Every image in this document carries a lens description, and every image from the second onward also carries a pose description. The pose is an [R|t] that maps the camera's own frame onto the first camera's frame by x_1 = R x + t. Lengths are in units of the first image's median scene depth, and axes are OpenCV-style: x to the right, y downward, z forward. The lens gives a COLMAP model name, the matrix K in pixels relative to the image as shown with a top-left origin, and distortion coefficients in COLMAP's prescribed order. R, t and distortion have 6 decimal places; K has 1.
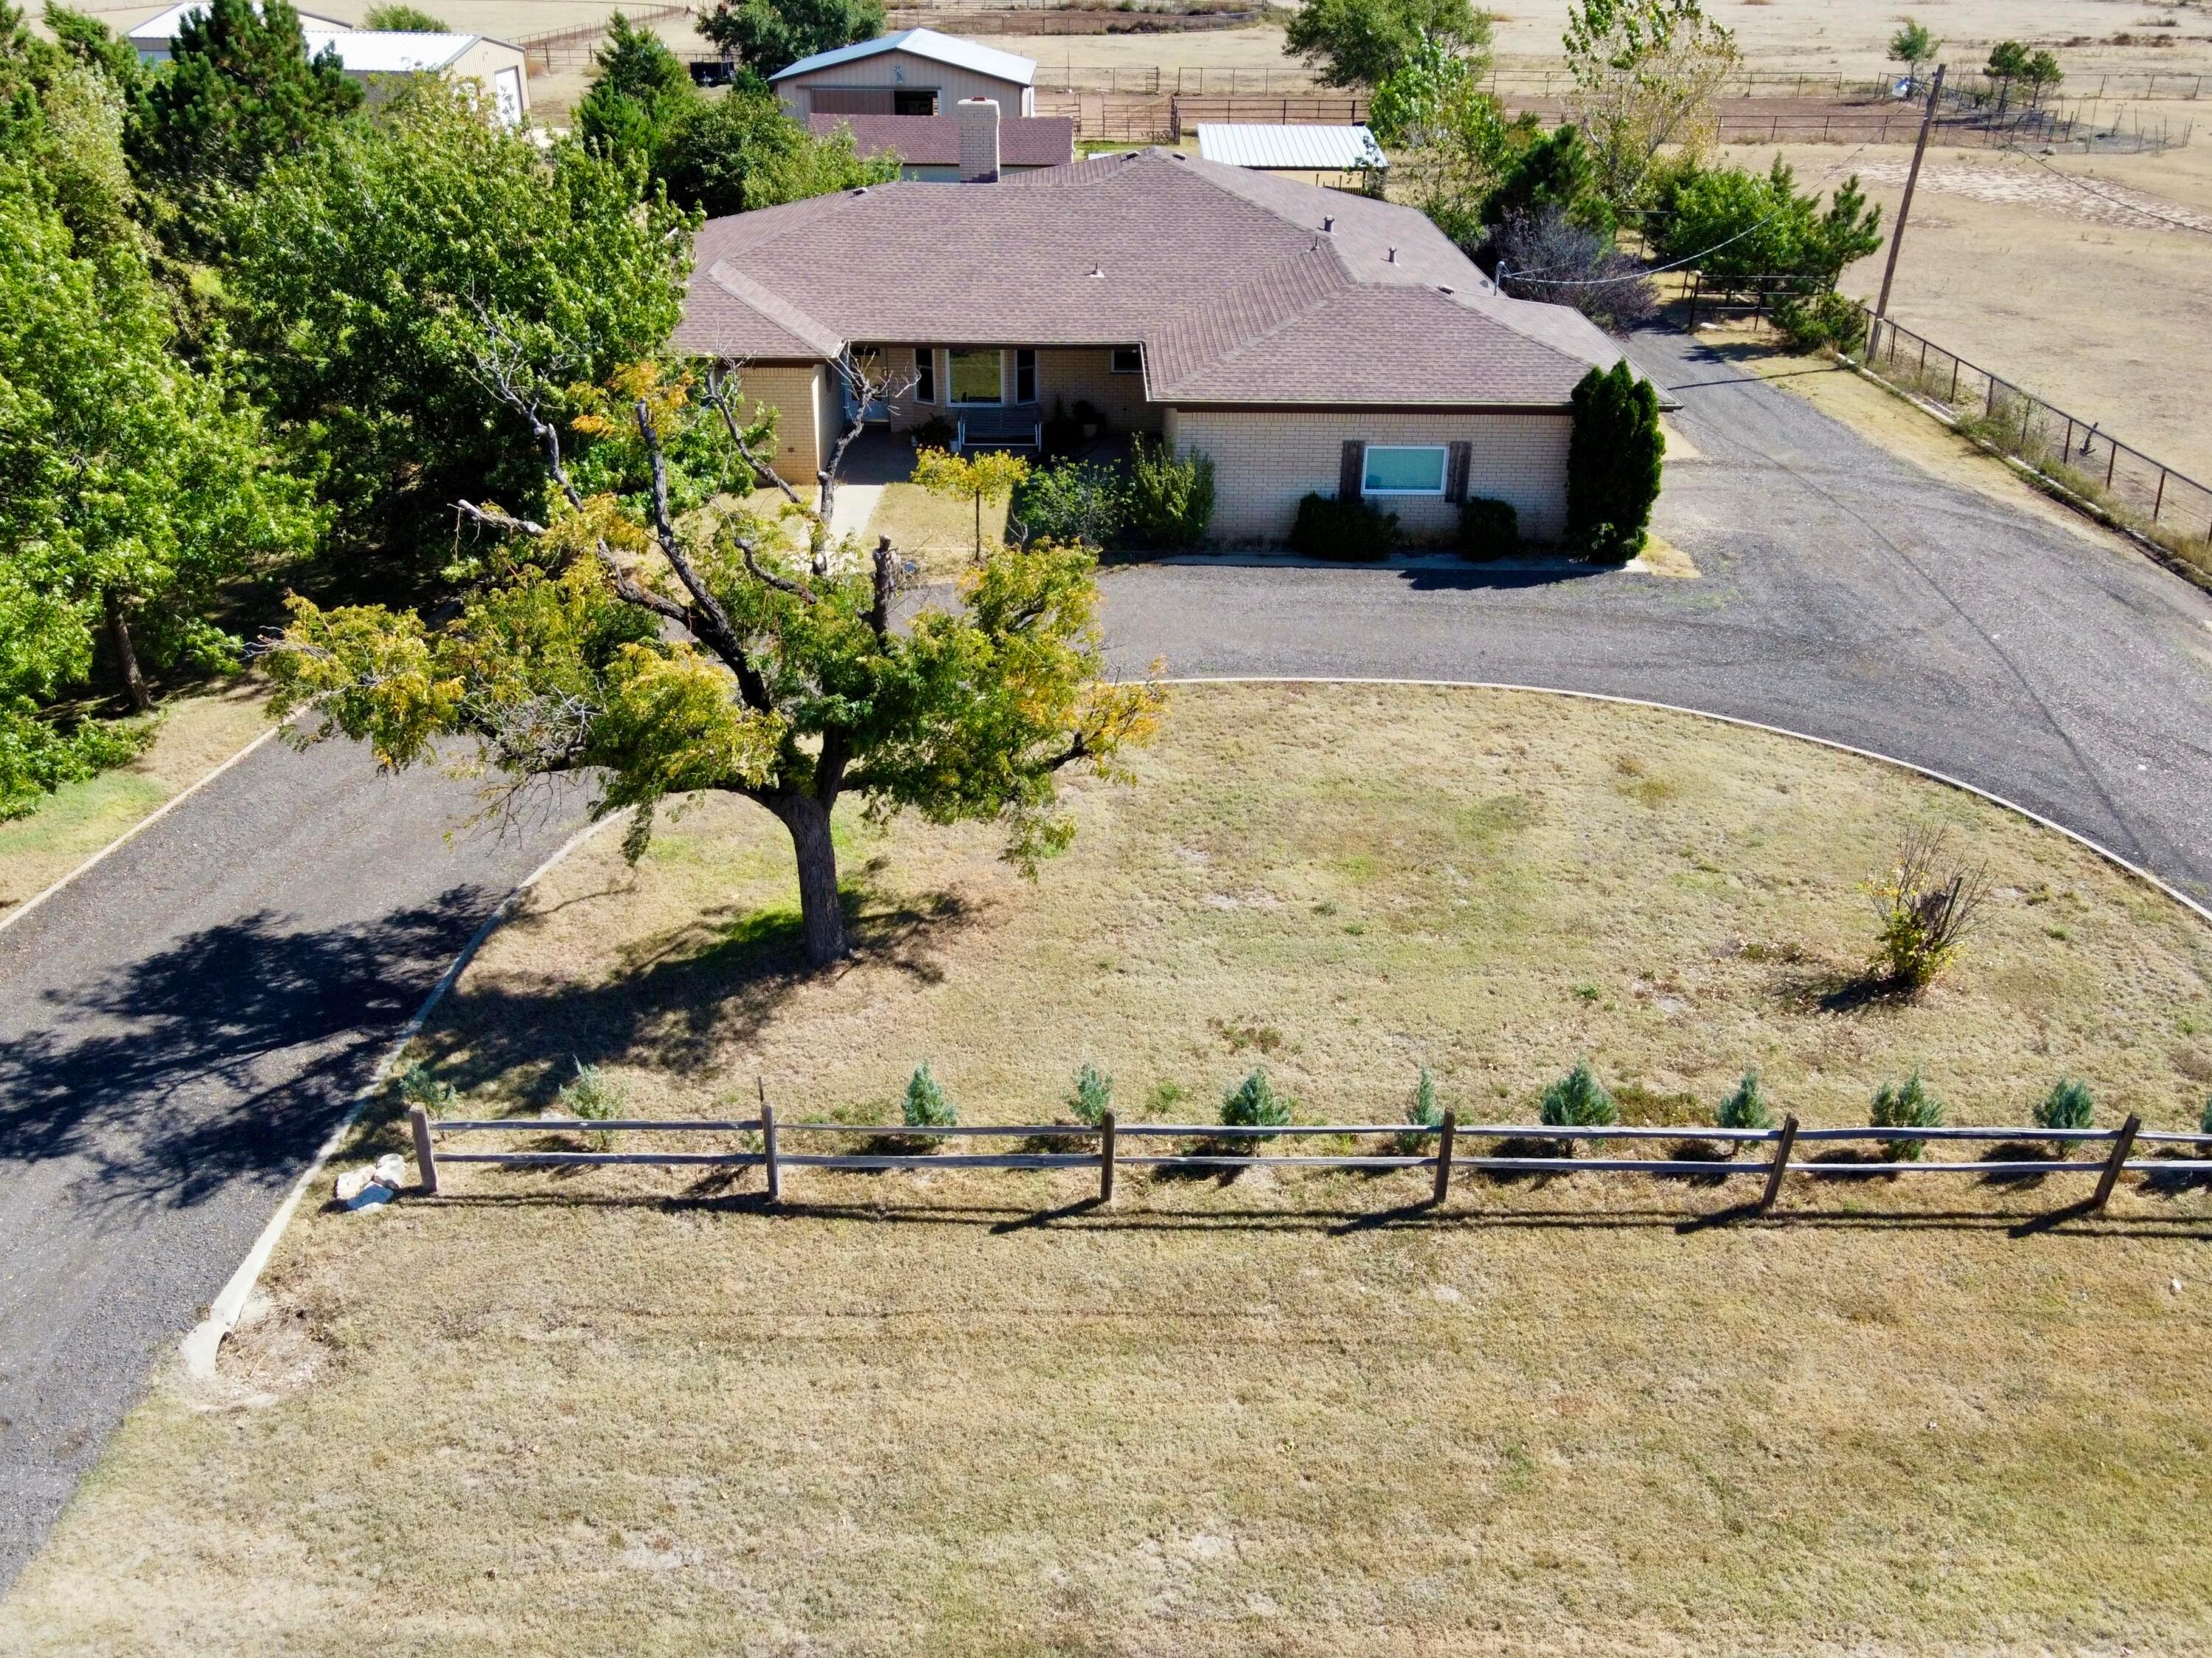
lens RADIAL K [[1800.4, 0, 1097.6], [0, 1800.4, 831.4], [0, 0, 1]] dist [-0.002694, 0.025292]
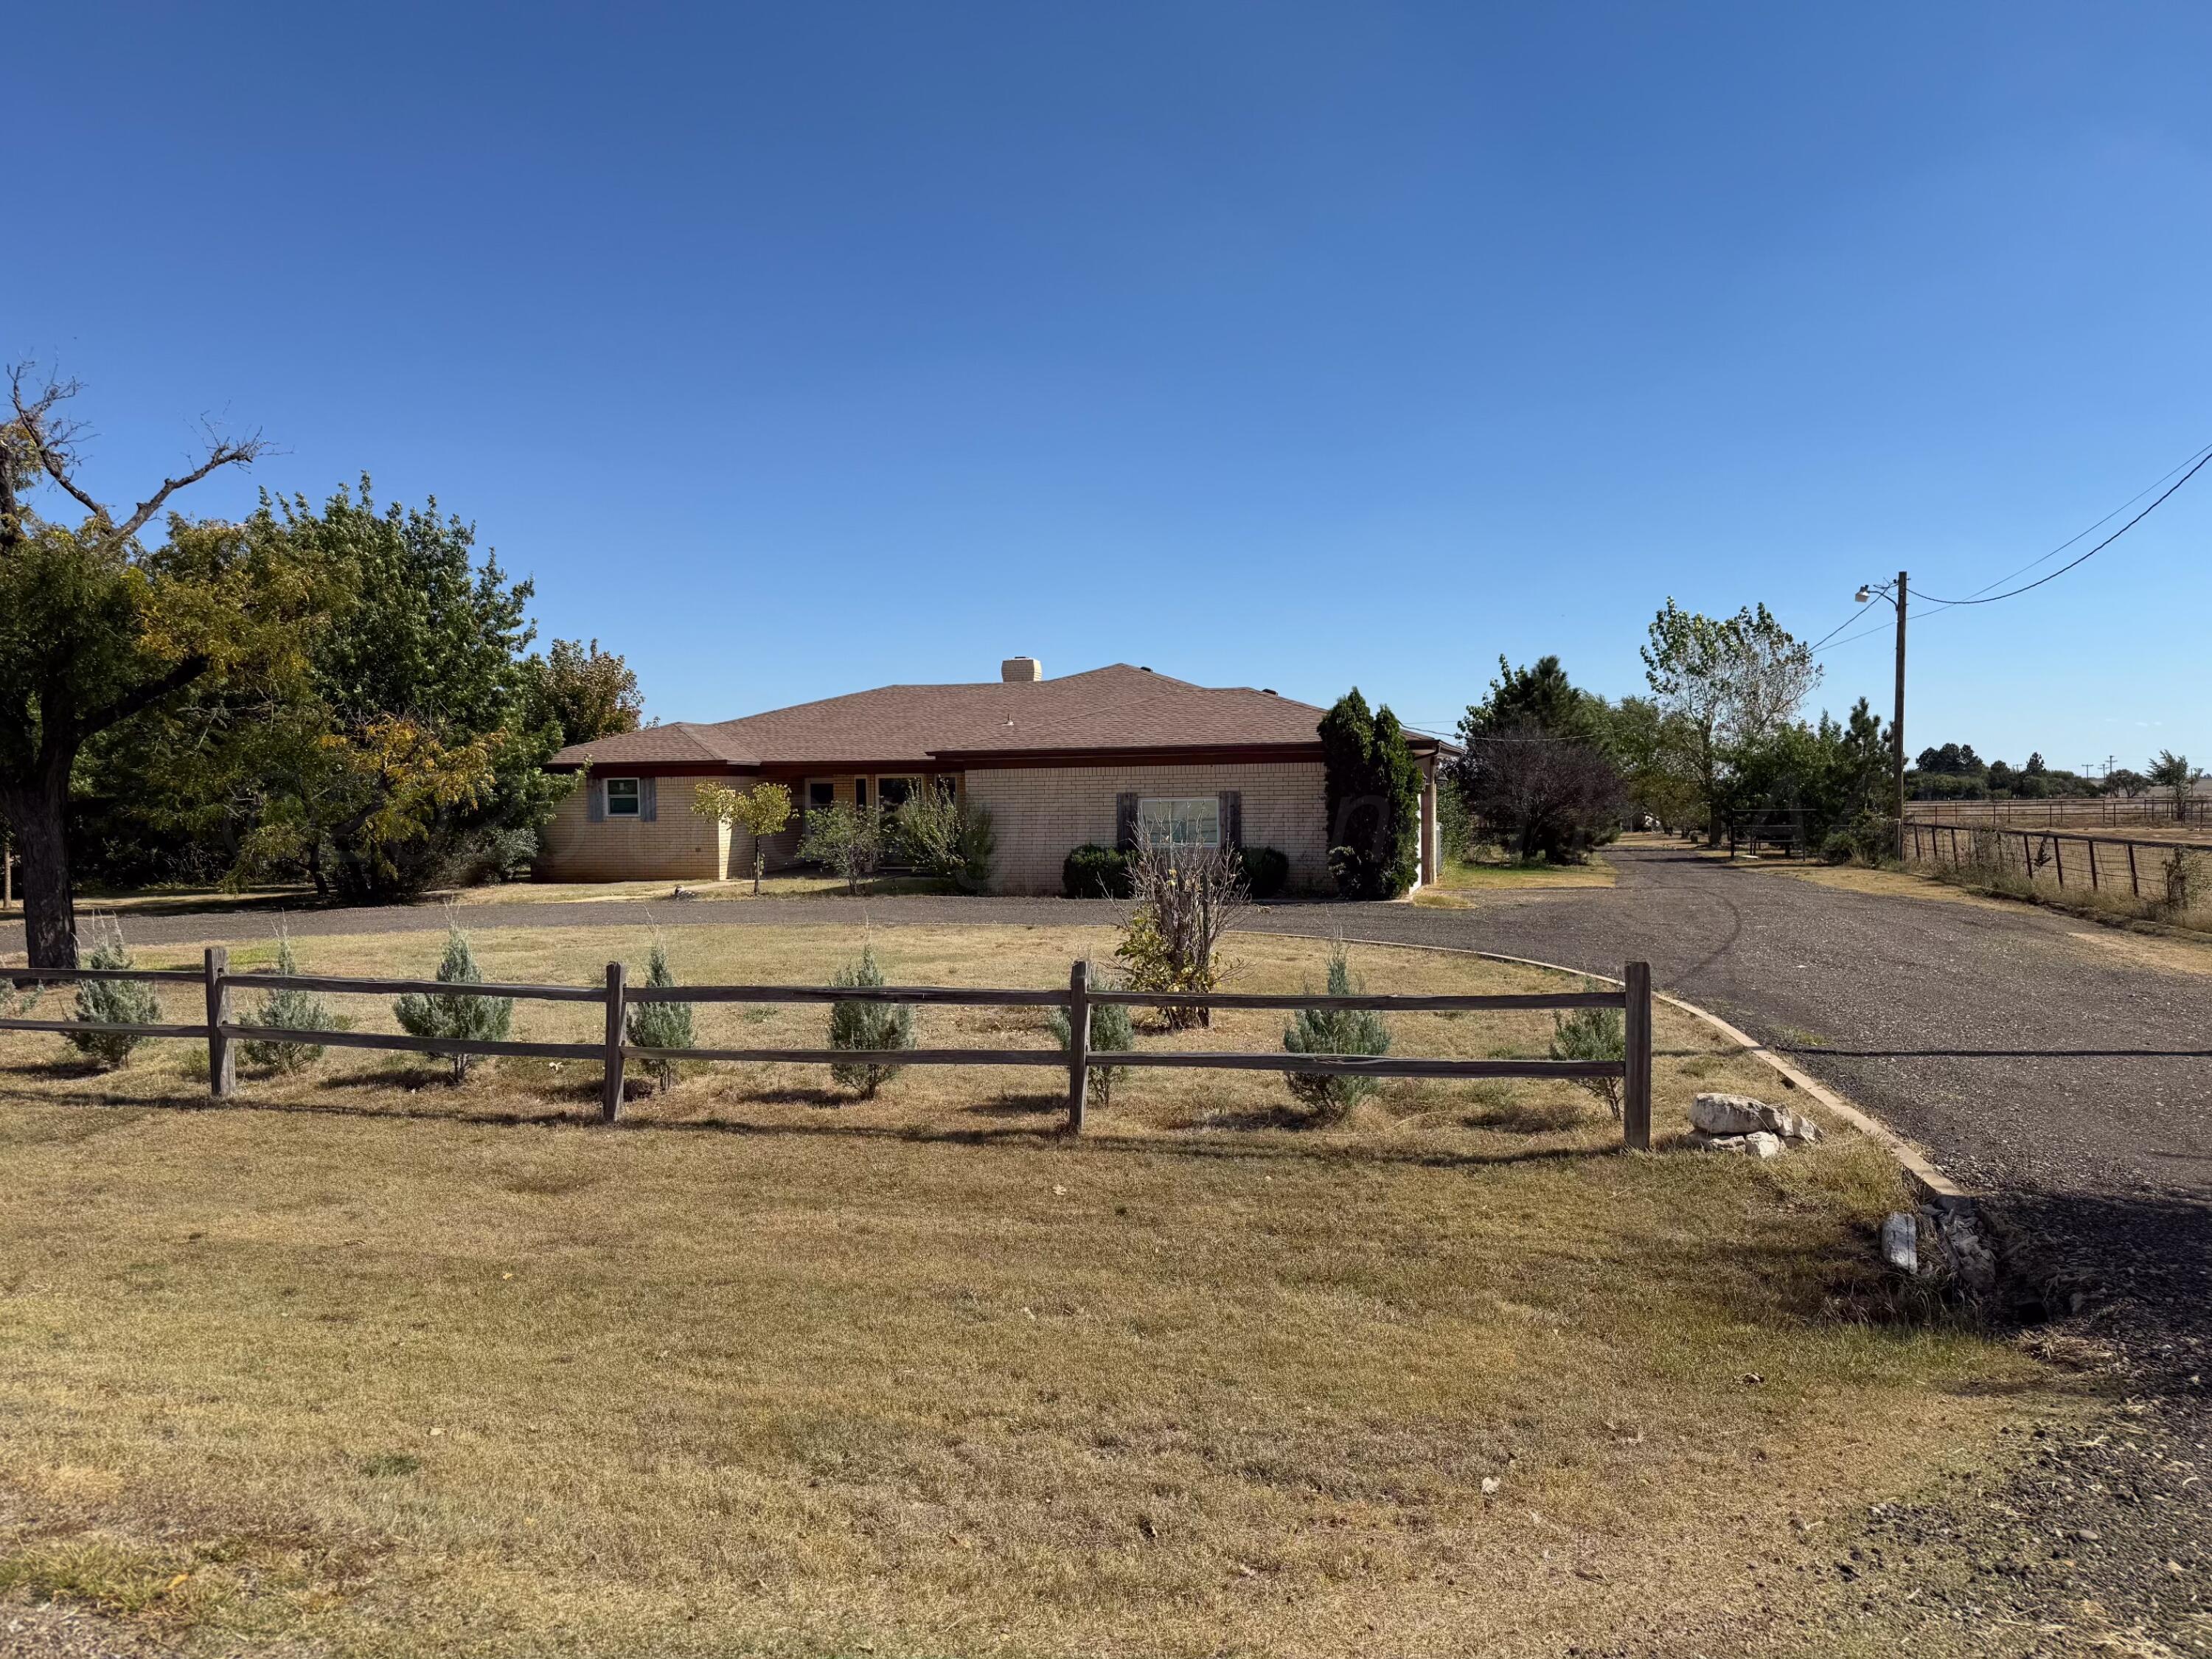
lens RADIAL K [[1545.3, 0, 1108.2], [0, 1545.3, 836.6], [0, 0, 1]] dist [0.081327, -0.104480]
pose [[0.961698, -0.016743, -0.273599, 0.581295], [-0.104880, 0.899704, -0.423713, 0.276831], [0.253253, 0.436179, 0.863488, 0.394292]]
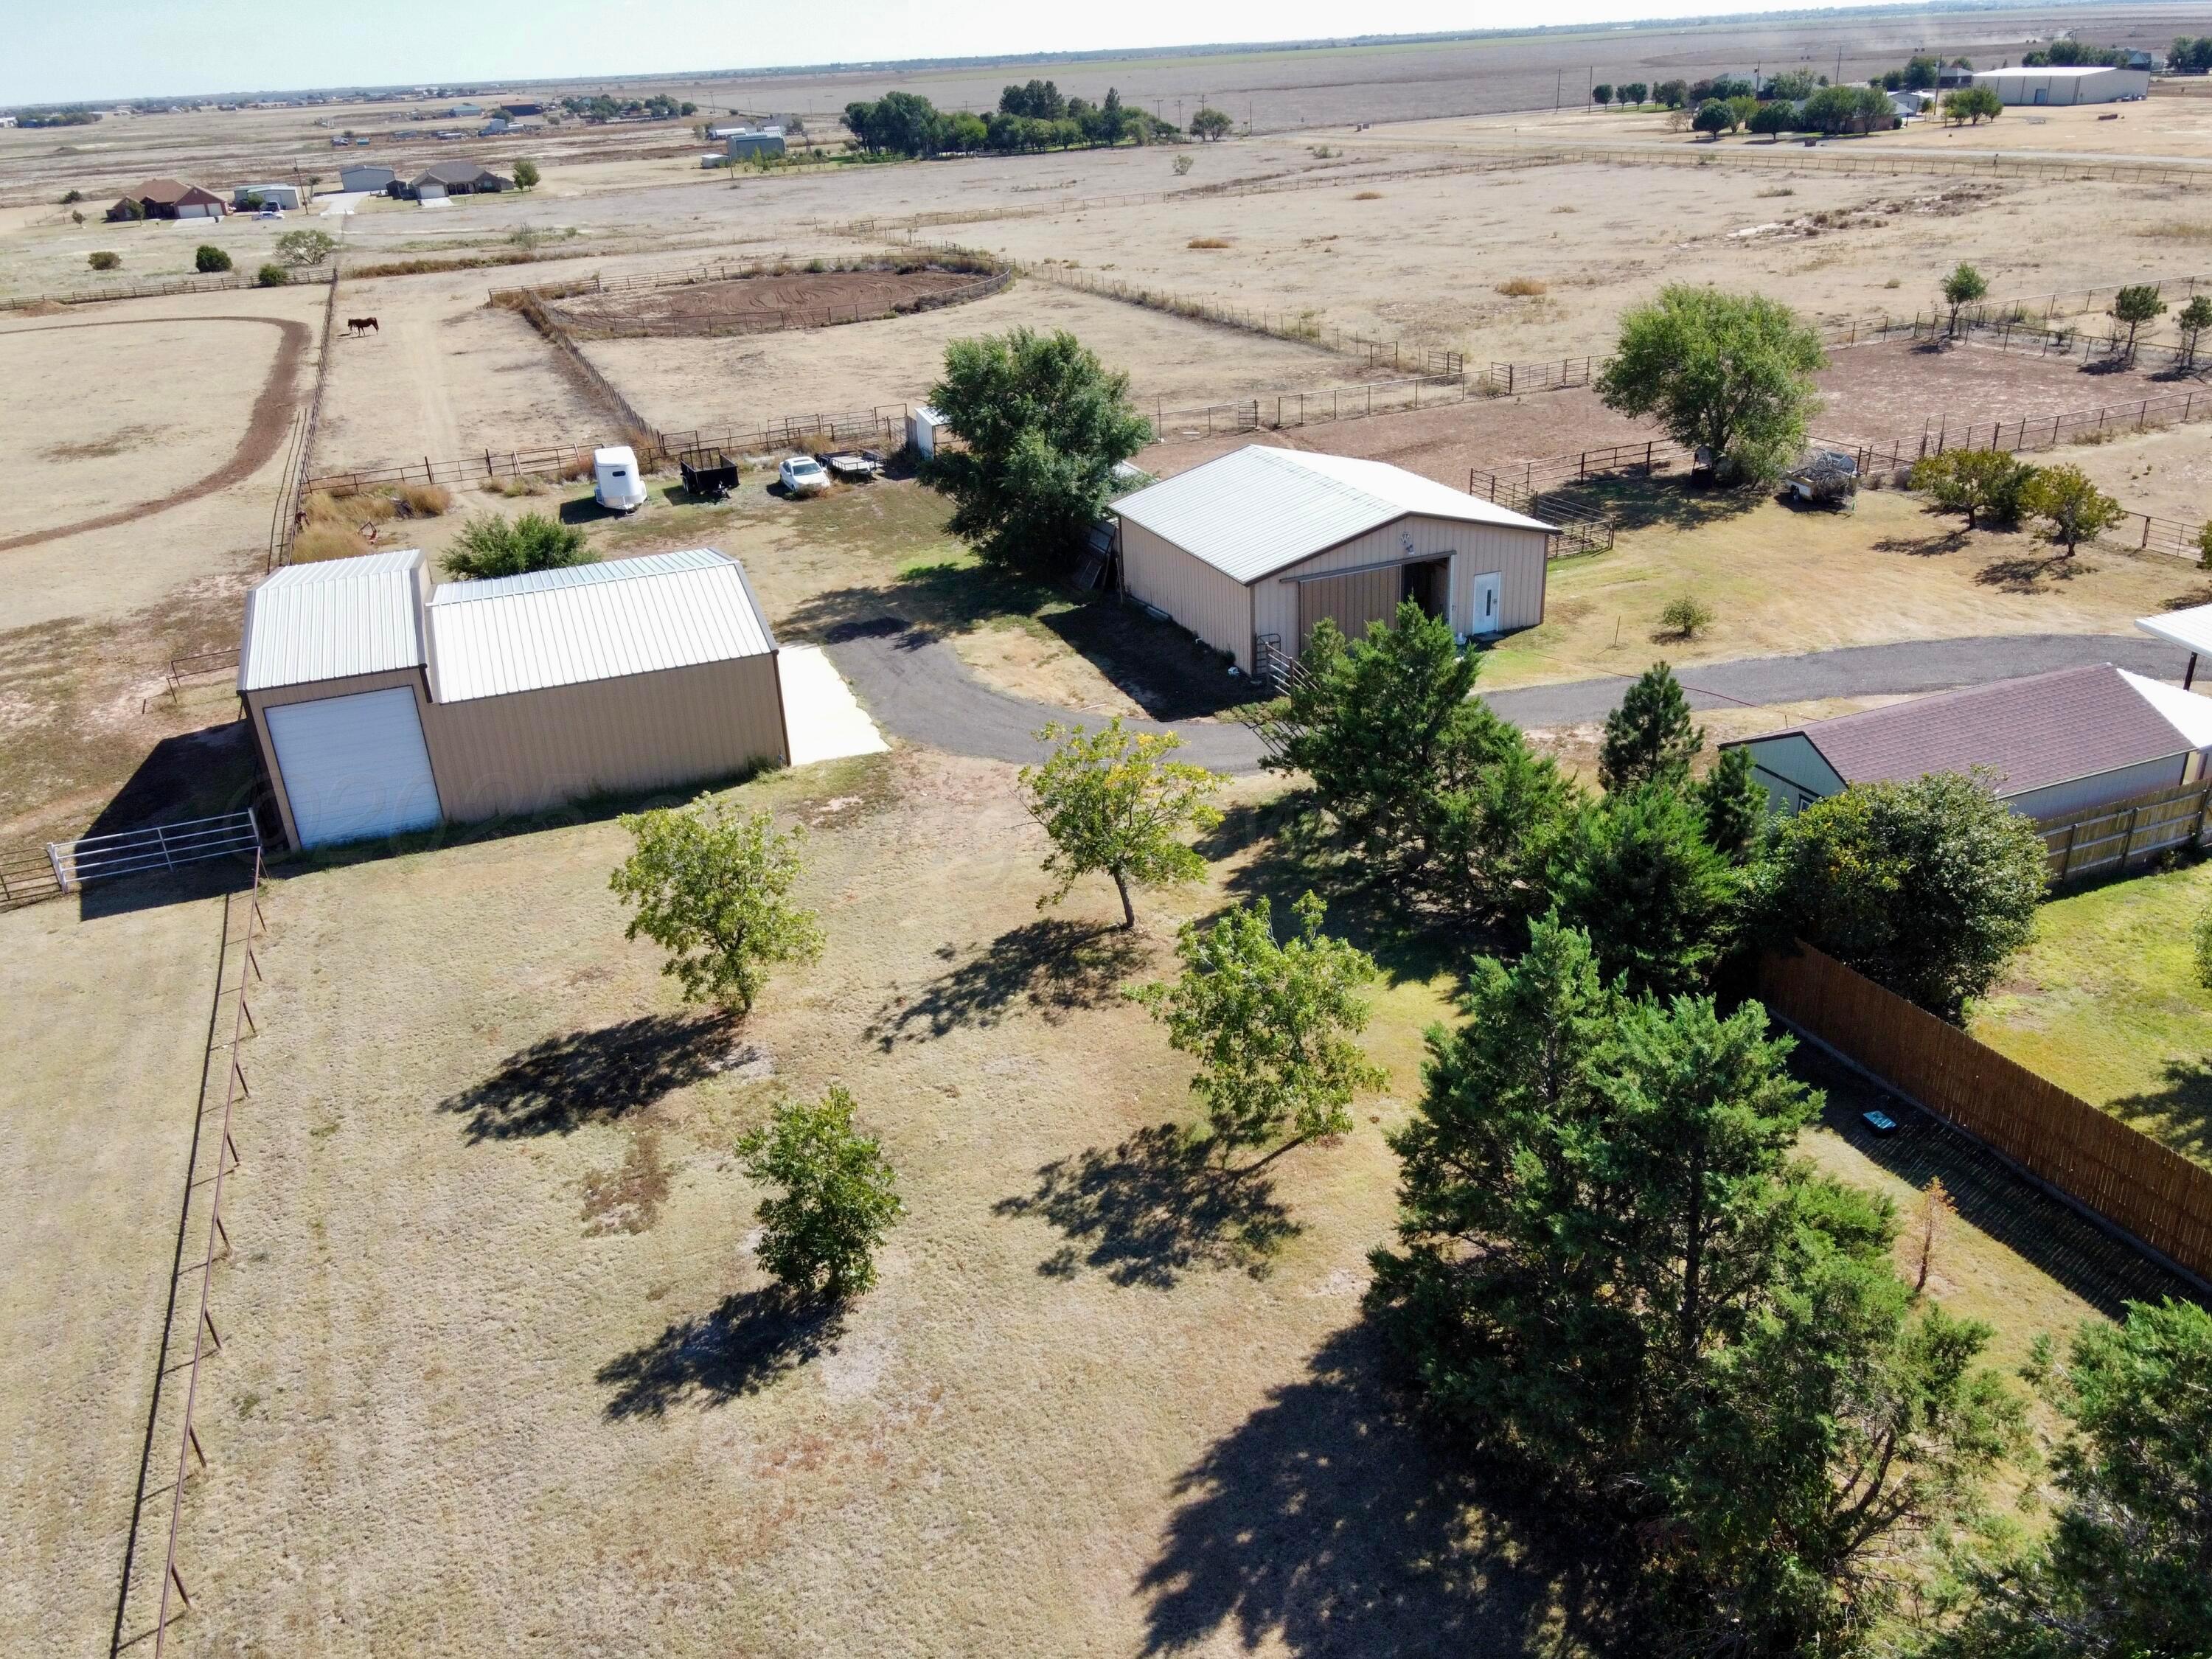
lens RADIAL K [[1698.4, 0, 1101.0], [0, 1698.4, 828.9], [0, 0, 1]] dist [0.011299, 0.009066]
pose [[0.927370, -0.206248, 0.312165, -1.834453], [0.224283, 0.974262, -0.022598, -1.269973], [-0.299469, 0.090970, 0.949759, 1.570204]]
